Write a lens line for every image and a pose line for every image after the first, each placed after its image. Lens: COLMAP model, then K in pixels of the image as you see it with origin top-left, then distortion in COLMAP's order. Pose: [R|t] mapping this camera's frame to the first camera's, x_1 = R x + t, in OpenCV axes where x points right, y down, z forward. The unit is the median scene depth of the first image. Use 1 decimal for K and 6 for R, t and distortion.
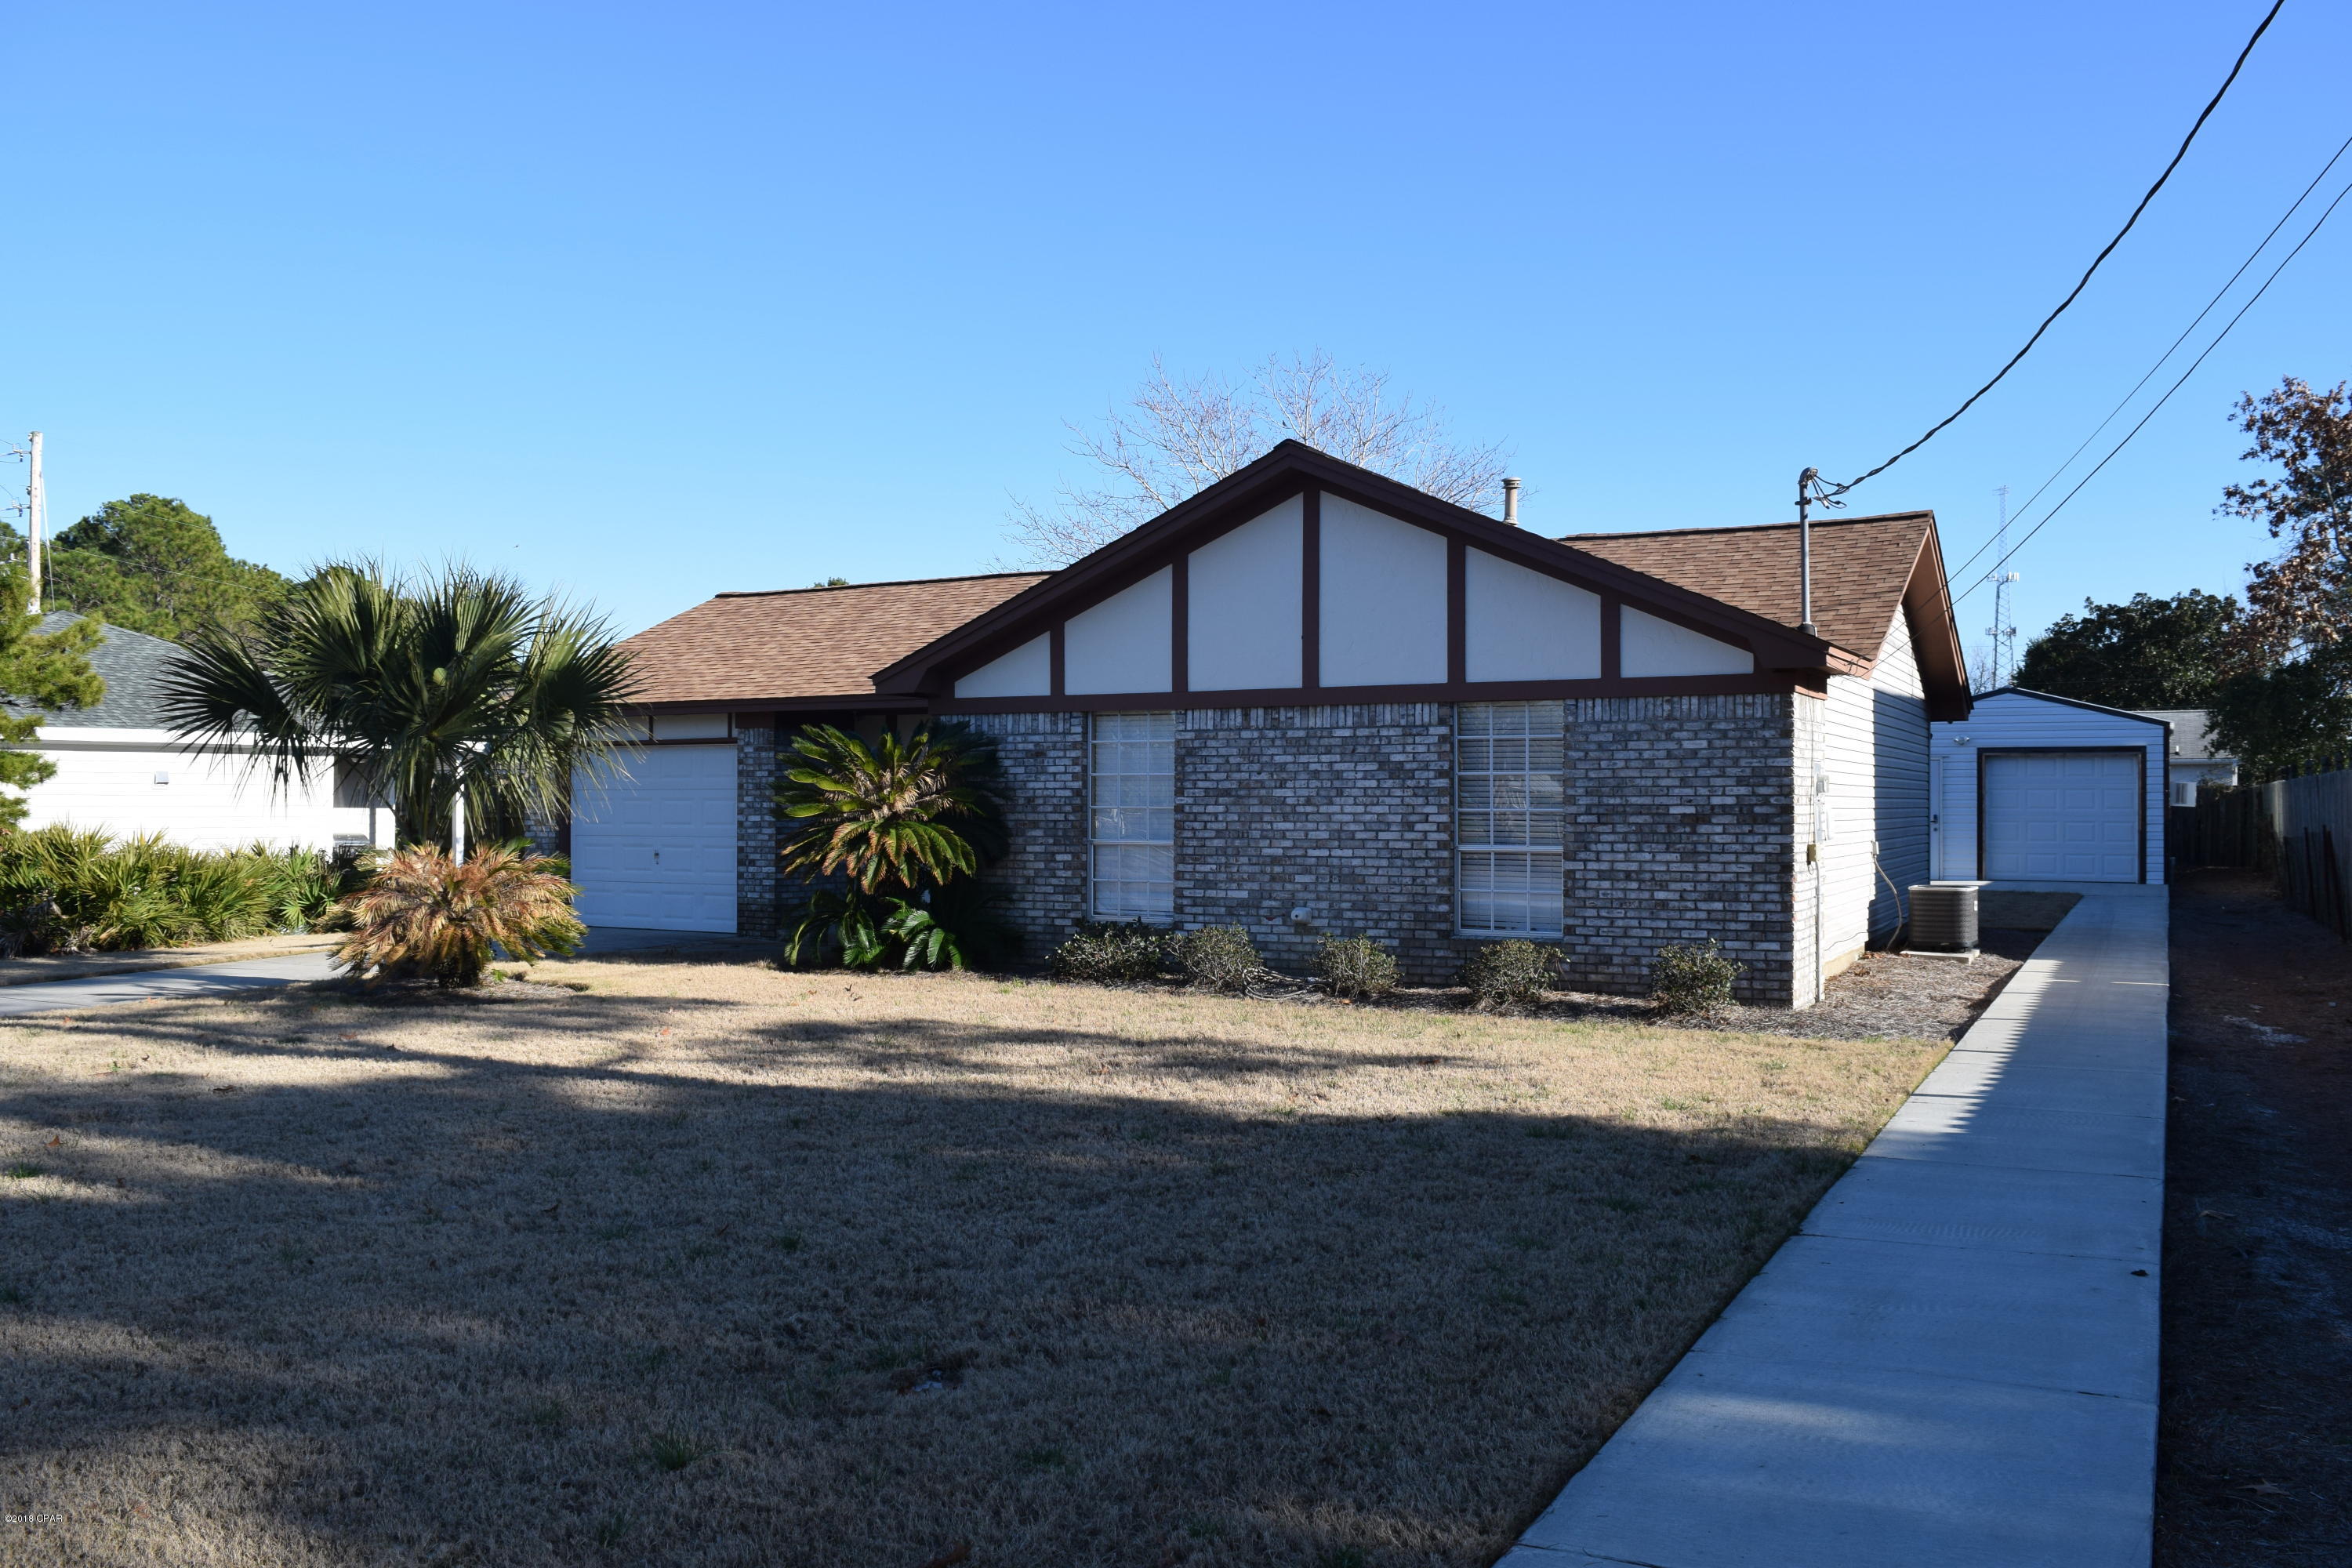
lens RADIAL K [[1852.1, 0, 1189.3], [0, 1852.1, 773.3], [0, 0, 1]] dist [-0.098057, 0.025155]
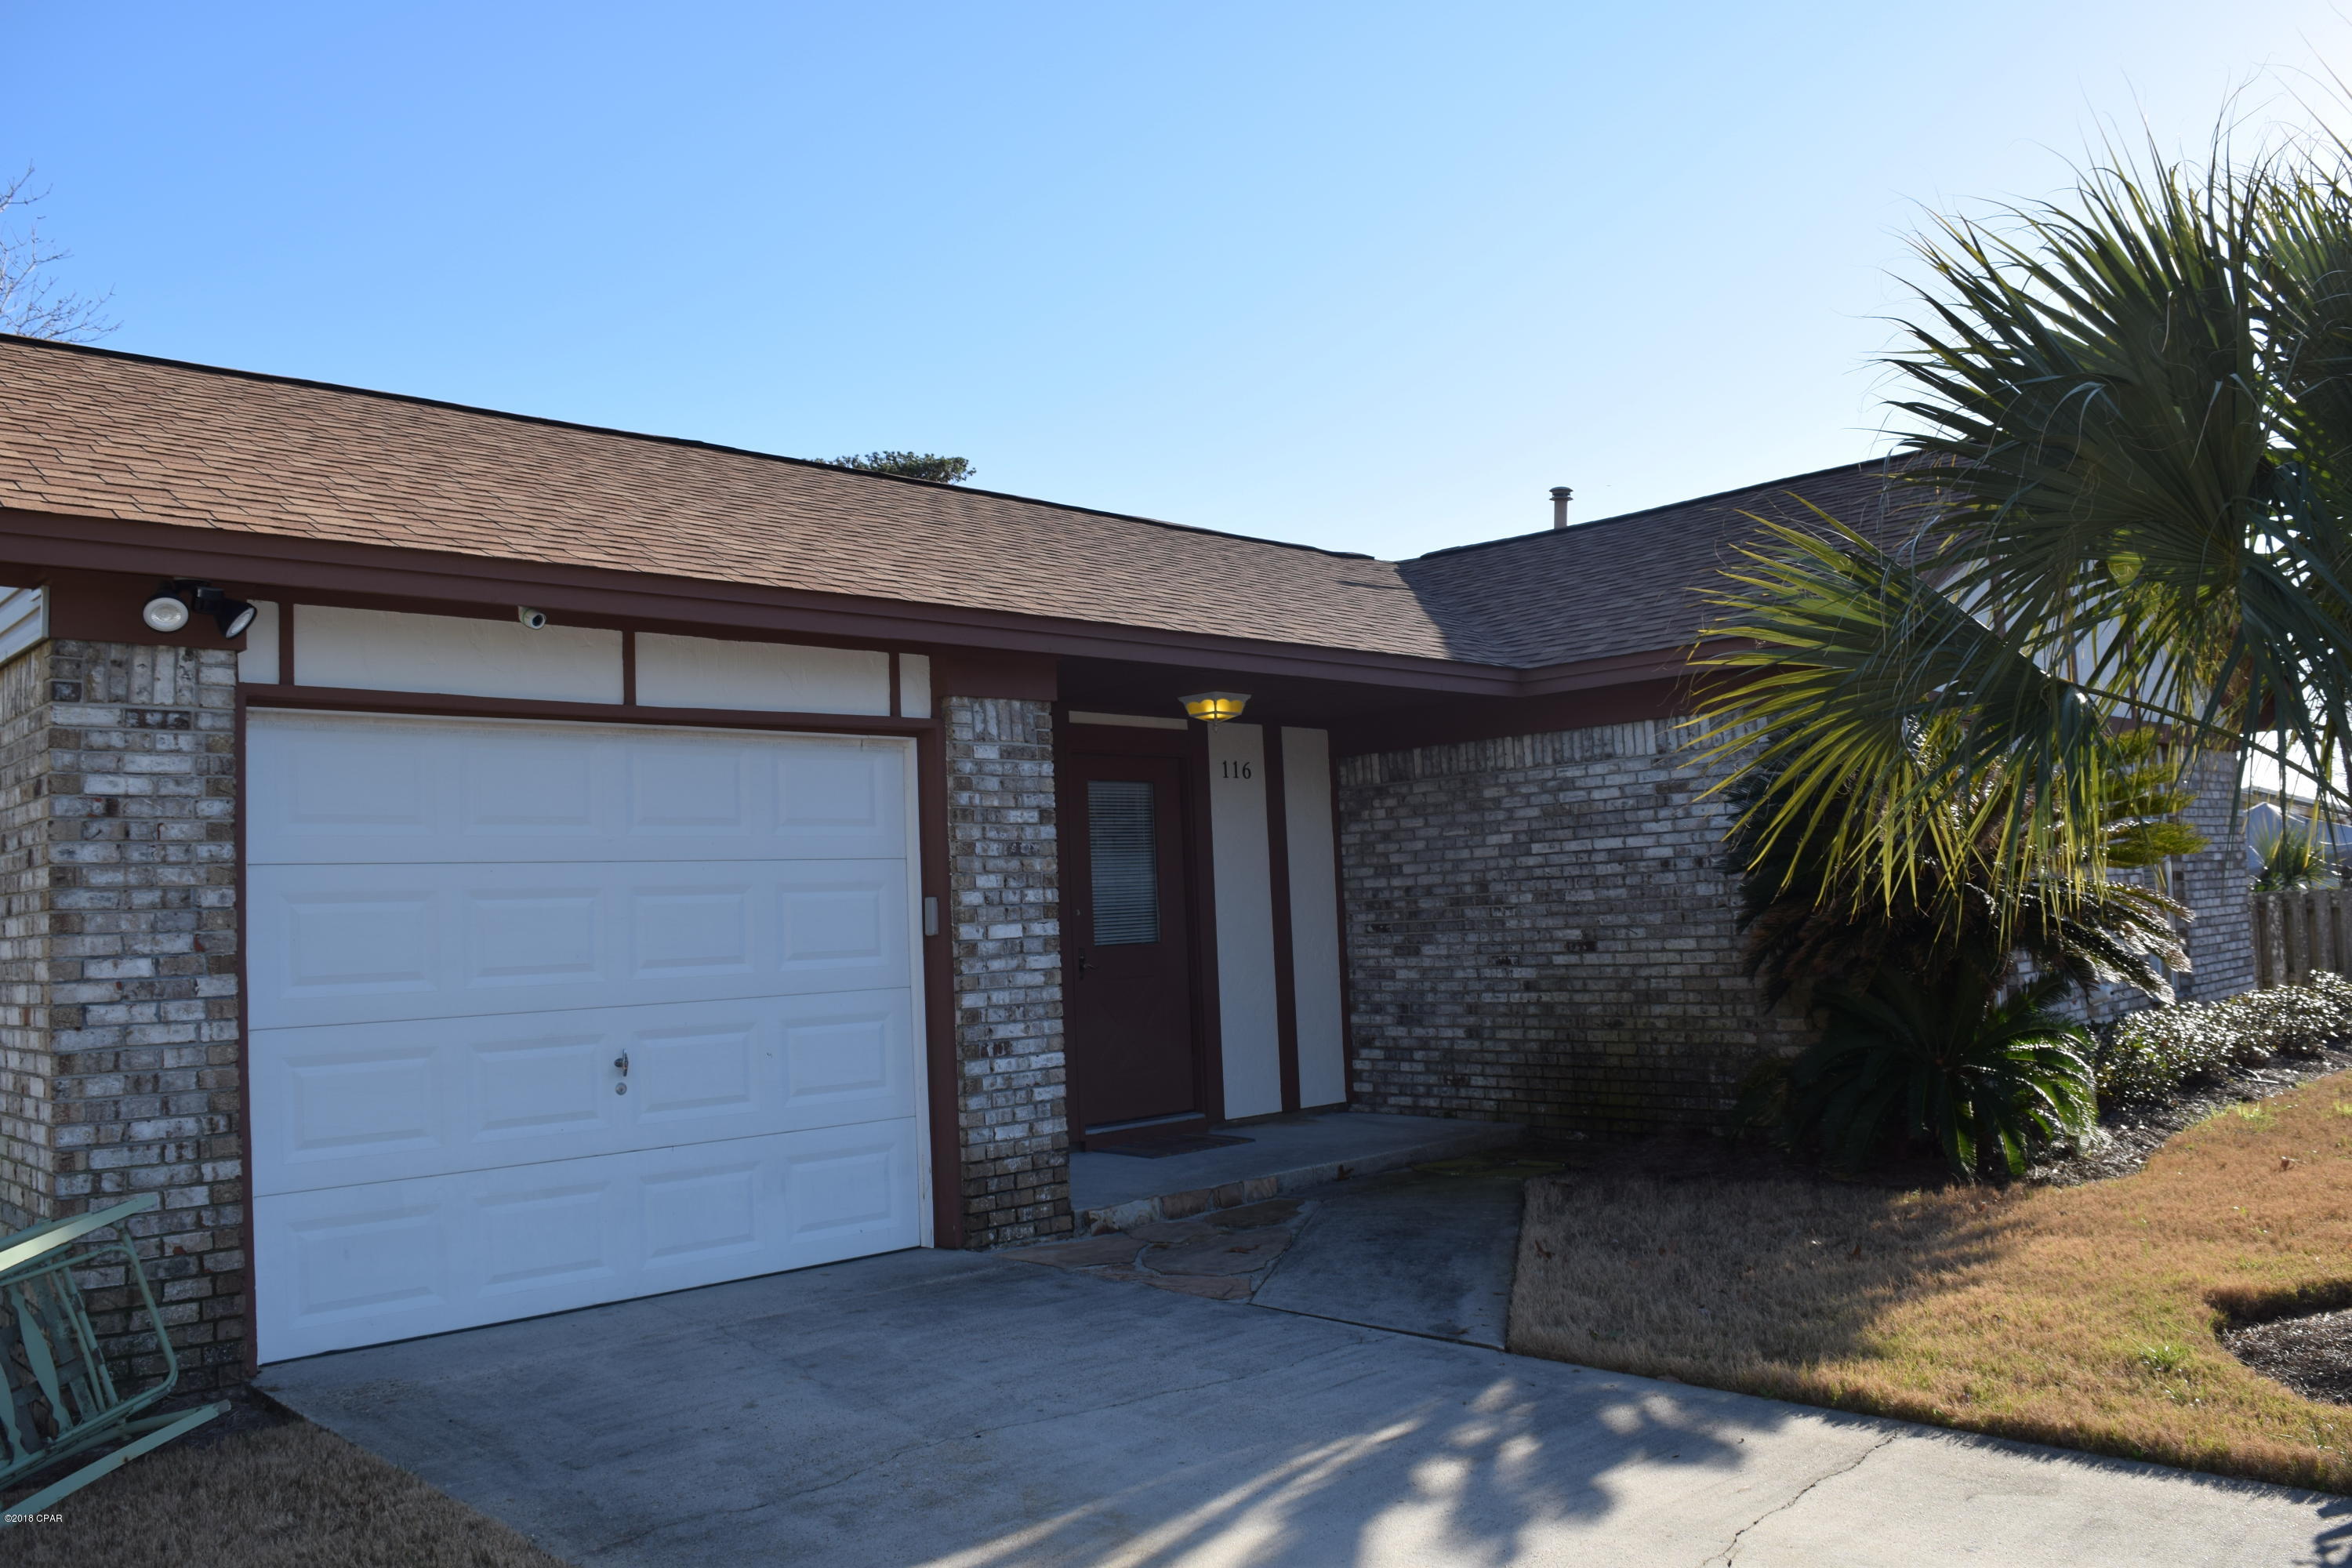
lens RADIAL K [[1852.1, 0, 1189.3], [0, 1852.1, 773.3], [0, 0, 1]] dist [-0.098057, 0.025155]
pose [[0.285160, 0.063409, 0.956380, -0.803044], [0.029974, 0.996731, -0.075021, 0.029099], [-0.958011, 0.050060, 0.282327, 1.147096]]
